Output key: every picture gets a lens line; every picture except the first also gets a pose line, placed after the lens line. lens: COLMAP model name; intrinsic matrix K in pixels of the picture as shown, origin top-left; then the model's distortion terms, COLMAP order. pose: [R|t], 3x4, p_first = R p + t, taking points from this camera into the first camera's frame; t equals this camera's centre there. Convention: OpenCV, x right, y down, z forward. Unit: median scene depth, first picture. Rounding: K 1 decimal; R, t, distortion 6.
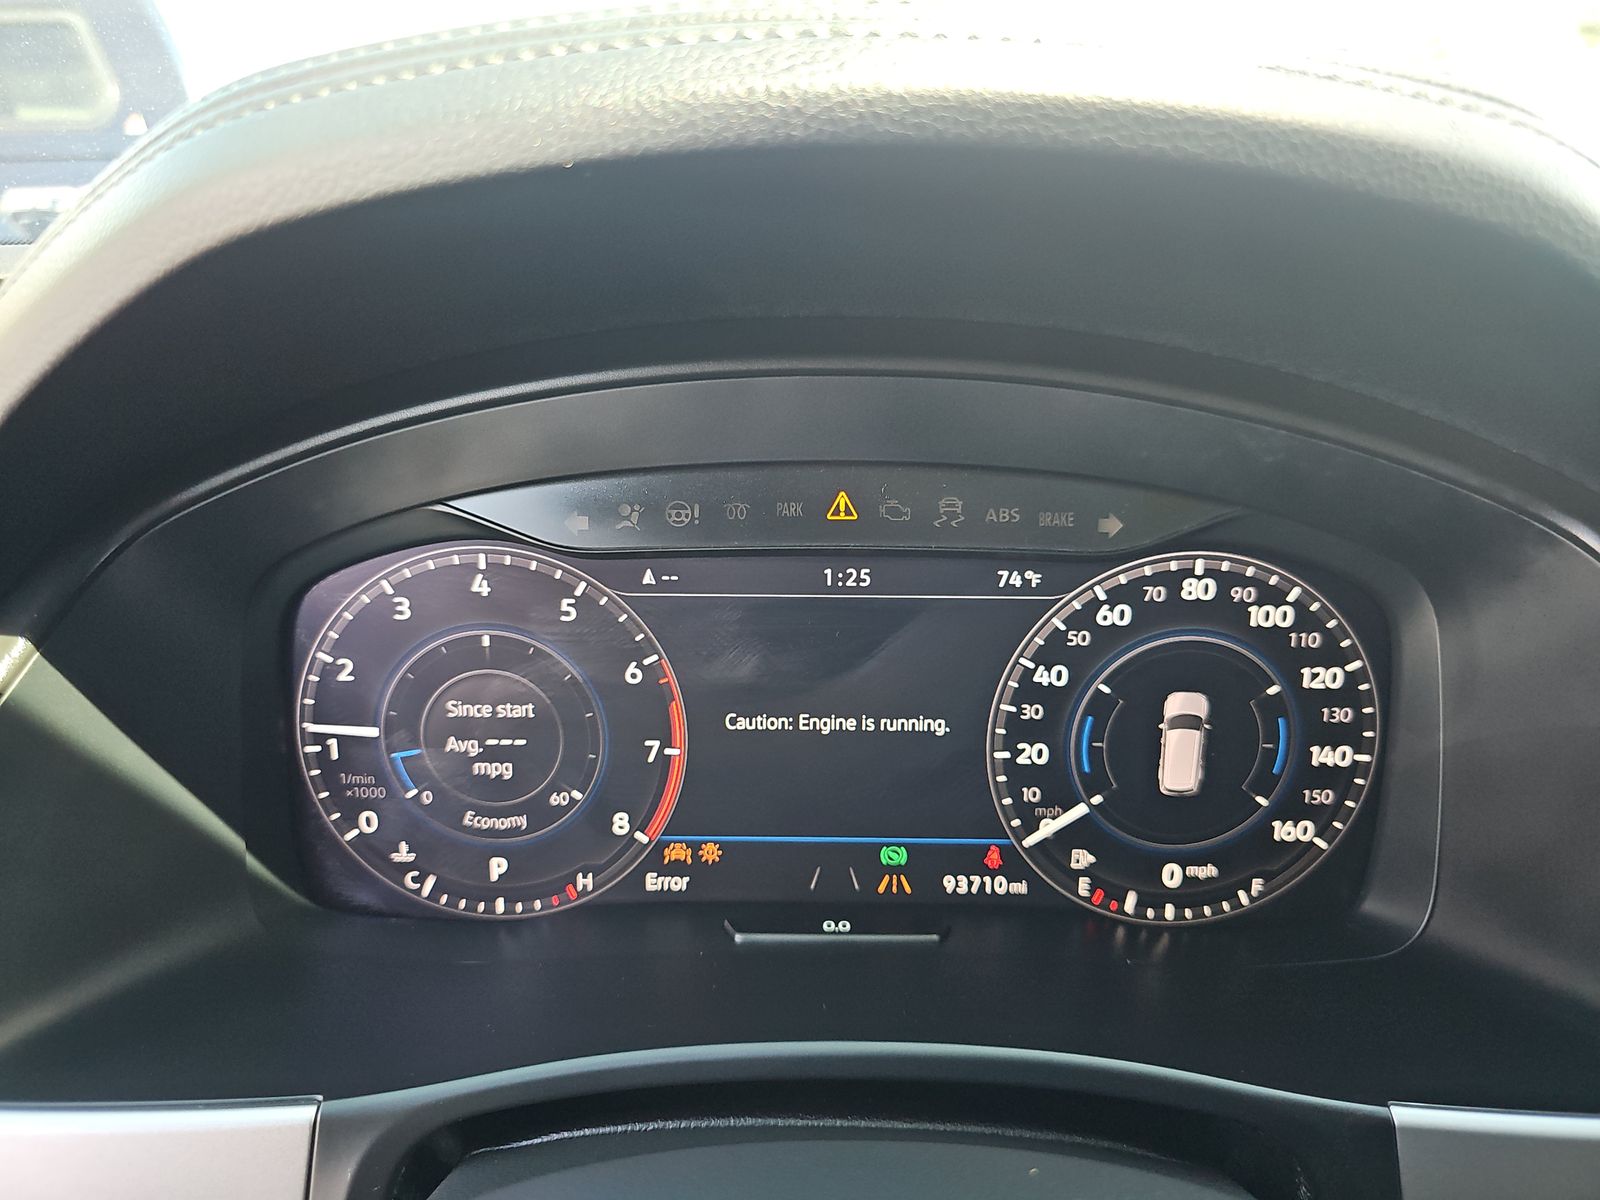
lens RADIAL K [[1065.0, 0, 782.7], [0, 1065.0, 609.5], [0, 0, 1]] dist [0.031412, -0.039068]
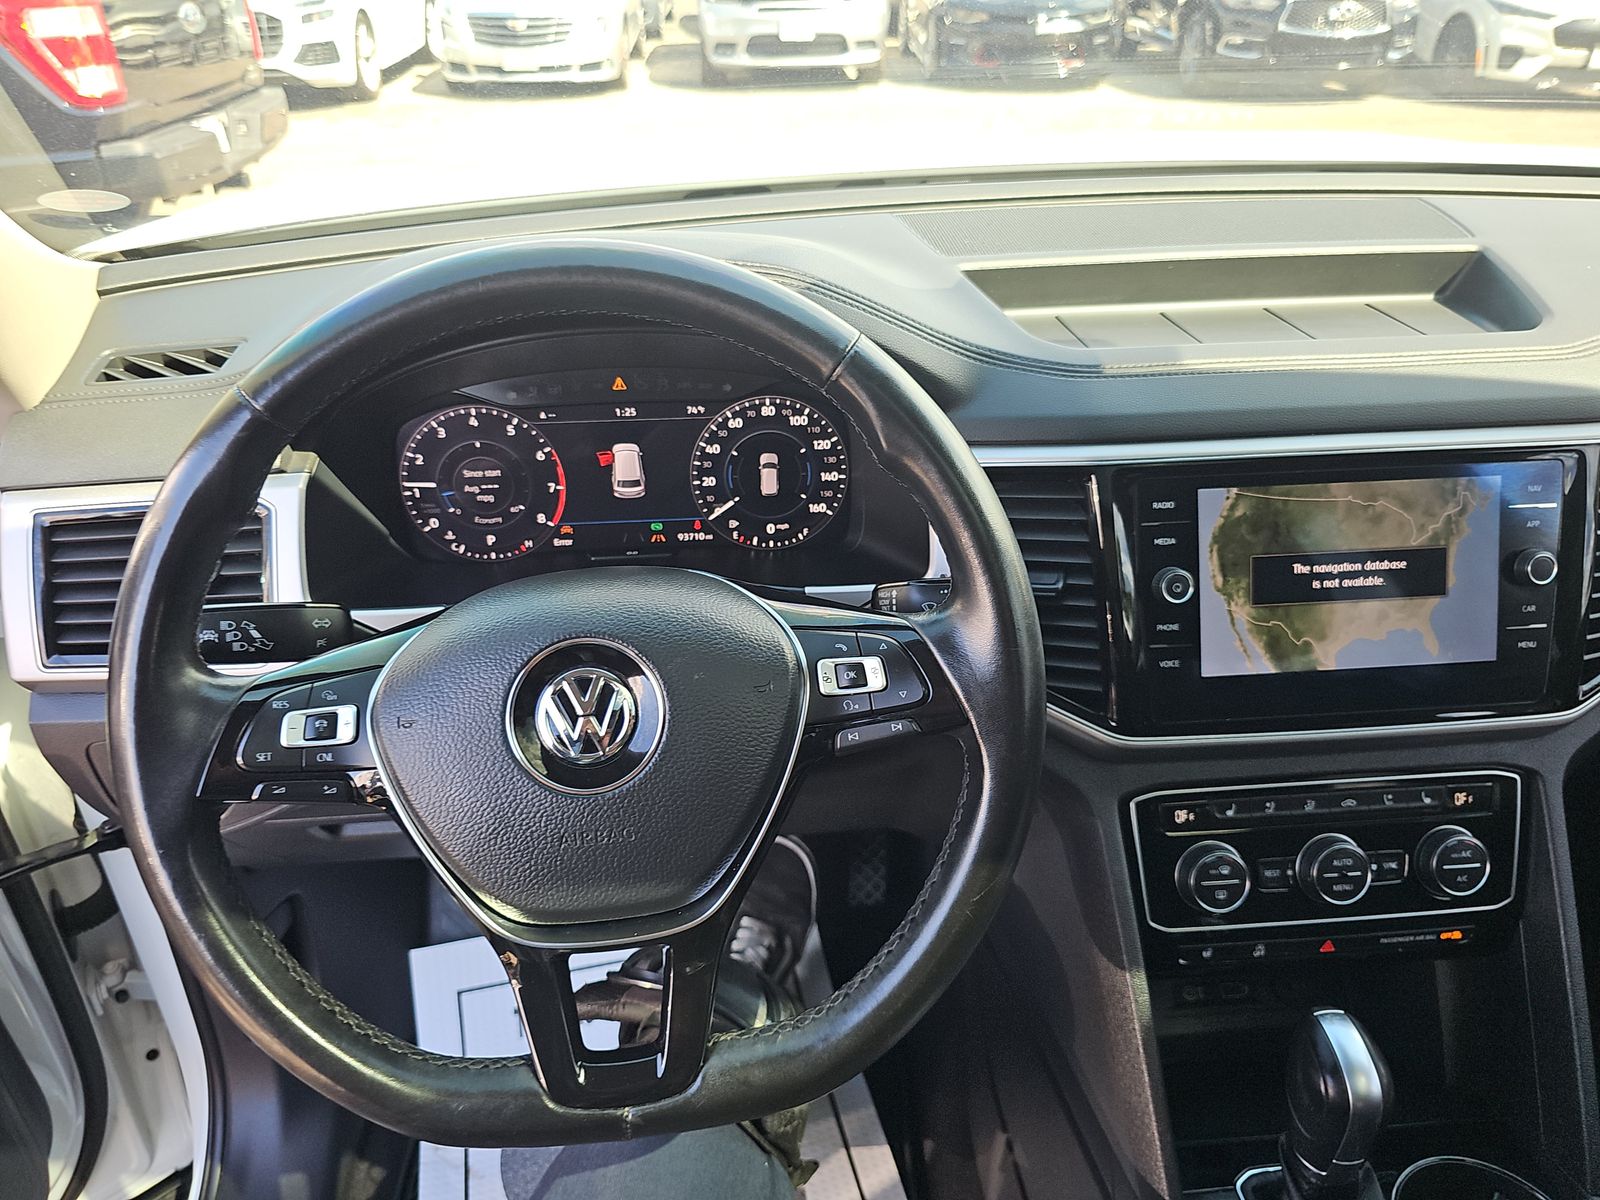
lens RADIAL K [[1065.0, 0, 782.7], [0, 1065.0, 609.5], [0, 0, 1]] dist [0.031412, -0.039068]
pose [[0.996654, -0.054696, 0.060741, 0.239154], [0.040625, 0.976304, 0.212557, -0.090864], [-0.070927, -0.209378, 0.975259, -1.460936]]
